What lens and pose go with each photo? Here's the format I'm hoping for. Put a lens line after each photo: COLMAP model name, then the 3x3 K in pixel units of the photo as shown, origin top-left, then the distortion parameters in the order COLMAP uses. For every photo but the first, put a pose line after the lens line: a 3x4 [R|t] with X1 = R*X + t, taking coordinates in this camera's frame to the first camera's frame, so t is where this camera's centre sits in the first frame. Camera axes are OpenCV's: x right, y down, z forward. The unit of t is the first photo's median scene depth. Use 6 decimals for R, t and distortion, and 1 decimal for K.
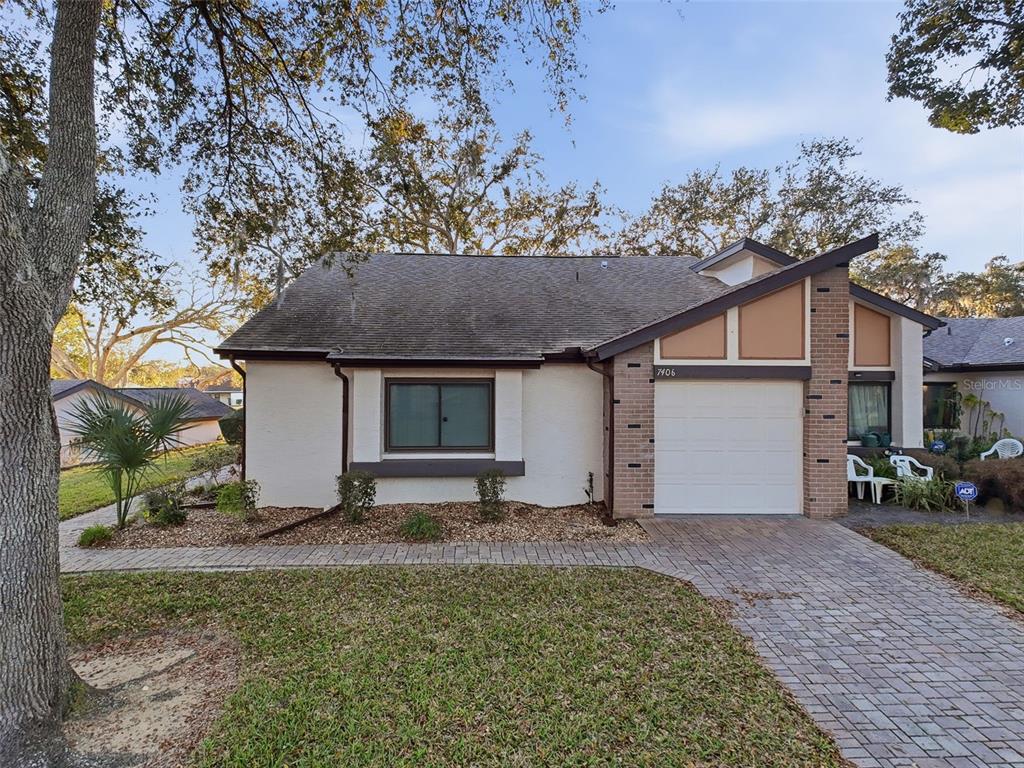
lens RADIAL K [[636.9, 0, 508.3], [0, 636.9, 383.3], [0, 0, 1]] dist [0.050976, -0.004971]
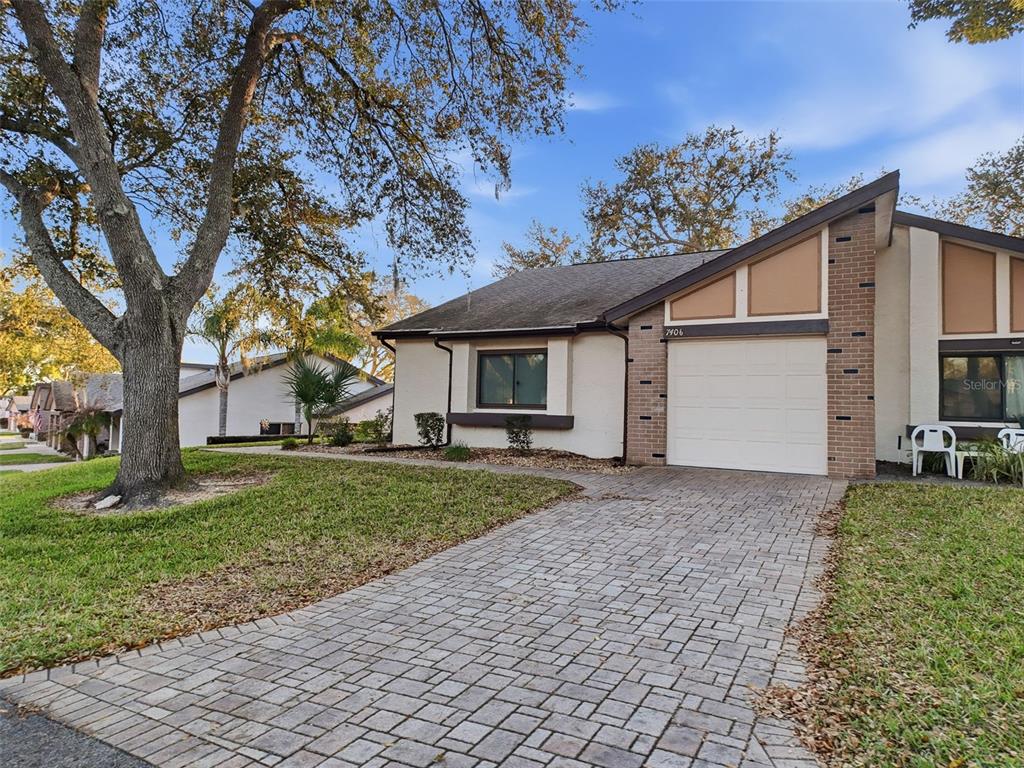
lens RADIAL K [[615.7, 0, 511.8], [0, 615.7, 380.8], [0, 0, 1]] dist [0.043571, 0.001593]
pose [[0.858283, -0.009864, -0.513083, 0.540269], [-0.025071, 0.997815, -0.061122, 0.134428], [0.512565, 0.065323, 0.856160, -0.036326]]
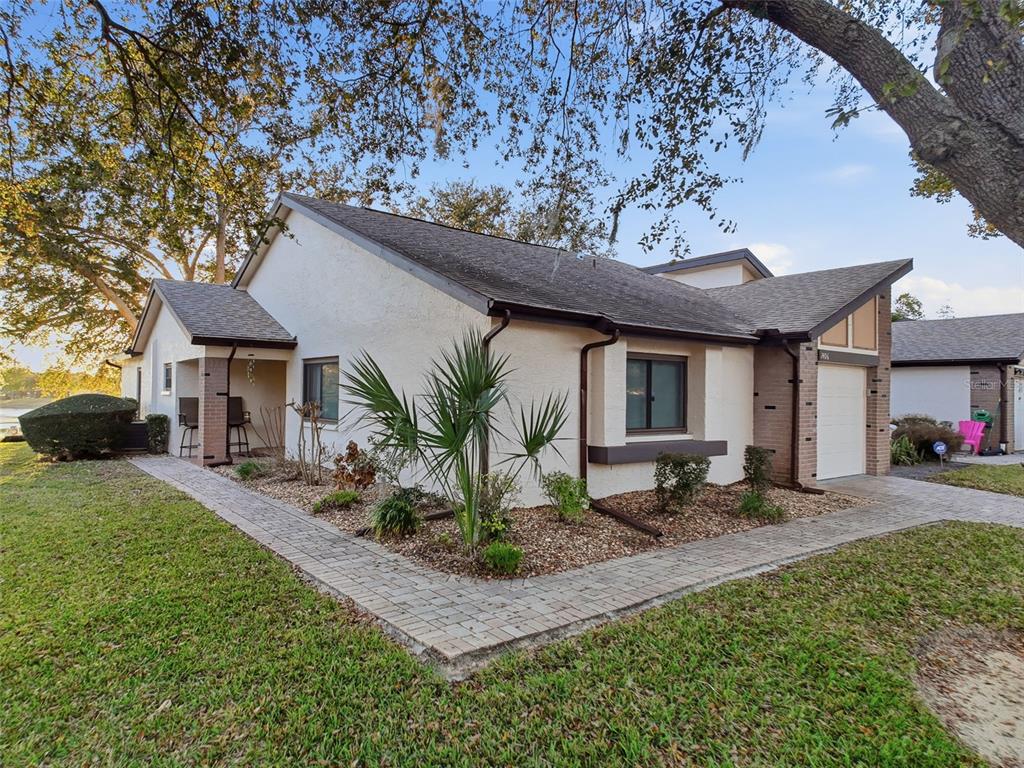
lens RADIAL K [[636.9, 0, 508.3], [0, 636.9, 383.3], [0, 0, 1]] dist [0.050976, -0.004971]
pose [[0.807375, 0.016302, 0.589813, -0.875544], [-0.011237, 0.999862, -0.012254, 0.050689], [-0.589931, 0.003266, 0.807447, 0.397992]]
